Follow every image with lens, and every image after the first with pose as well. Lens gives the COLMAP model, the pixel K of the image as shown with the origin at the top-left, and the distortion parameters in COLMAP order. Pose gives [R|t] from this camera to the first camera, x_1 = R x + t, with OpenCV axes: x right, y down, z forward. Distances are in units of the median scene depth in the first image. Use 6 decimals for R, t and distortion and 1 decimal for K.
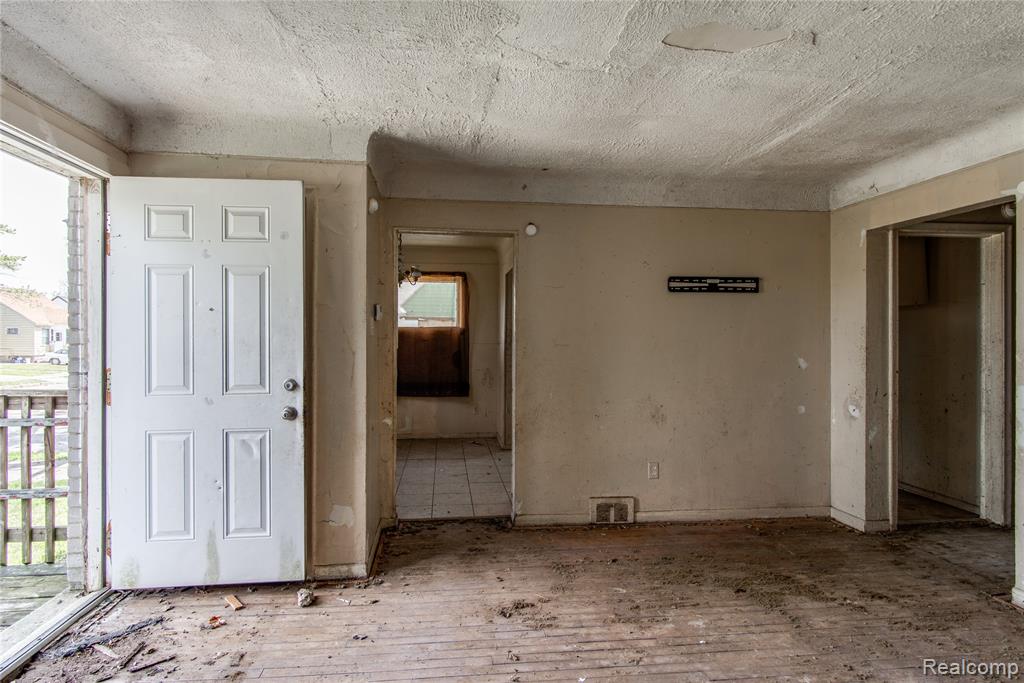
lens RADIAL K [[510.1, 0, 512.0], [0, 510.1, 341.5], [0, 0, 1]] dist [0.002243, 0.000194]
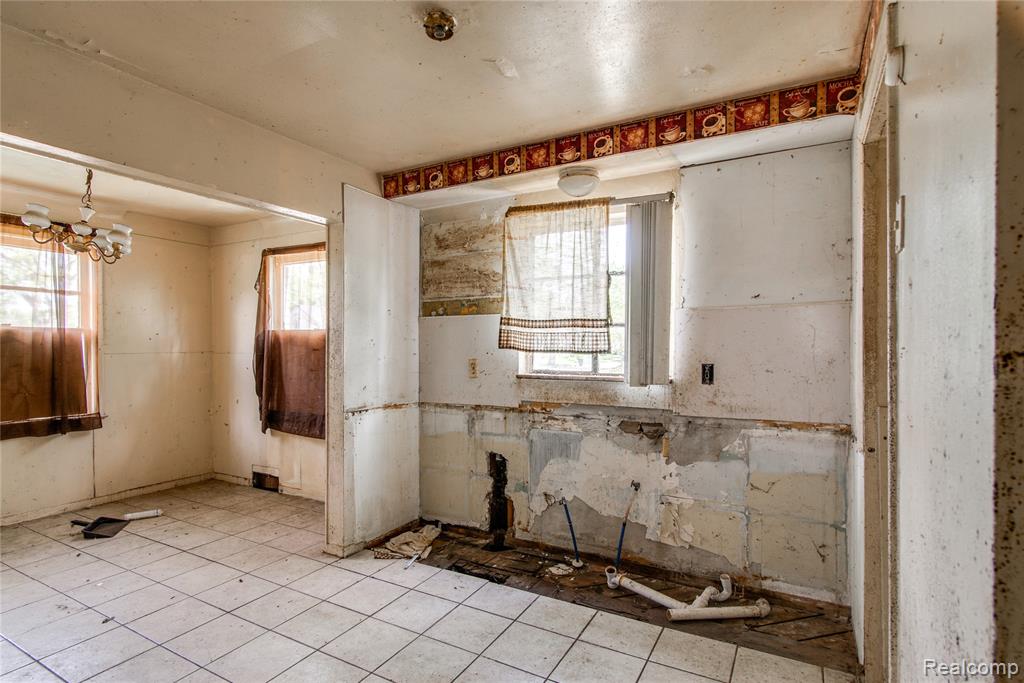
lens RADIAL K [[511.9, 0, 516.5], [0, 511.9, 351.5], [0, 0, 1]] dist [0.004118, 0.000831]
pose [[0.810716, 0.003644, -0.585428, 0.425880], [-0.001191, 0.999989, 0.004576, -0.002511], [0.585438, -0.003013, 0.810711, 0.627599]]
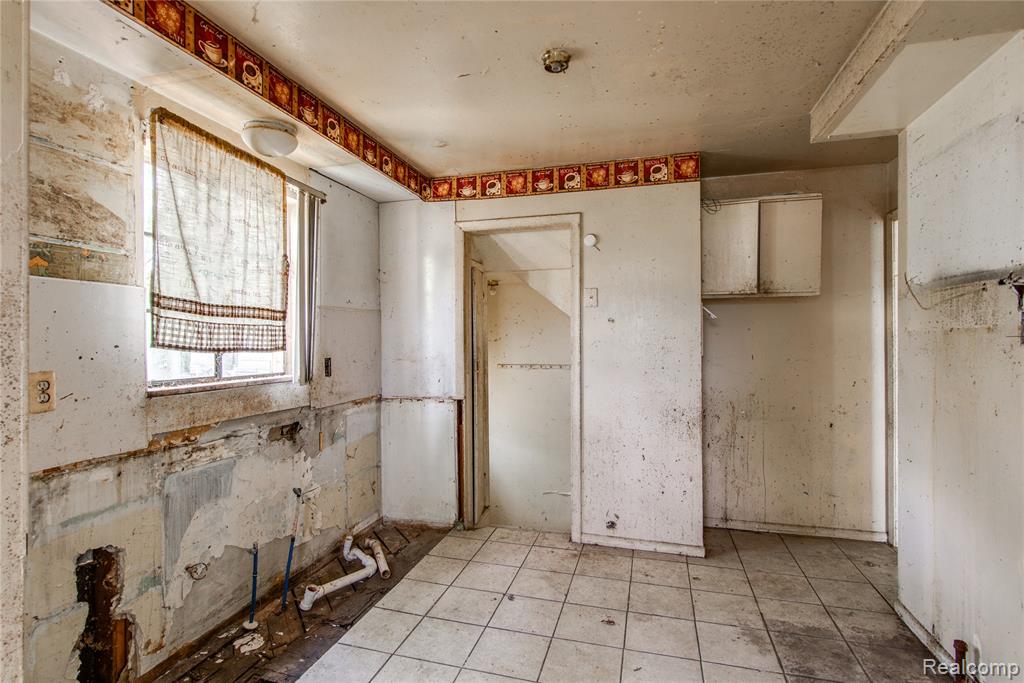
lens RADIAL K [[510.1, 0, 512.0], [0, 510.1, 341.5], [0, 0, 1]] dist [0.002243, 0.000194]
pose [[0.389507, -0.006029, 0.921004, -0.075005], [0.009140, 0.999955, 0.002681, -0.005411], [-0.920978, 0.007374, 0.389544, 0.731359]]
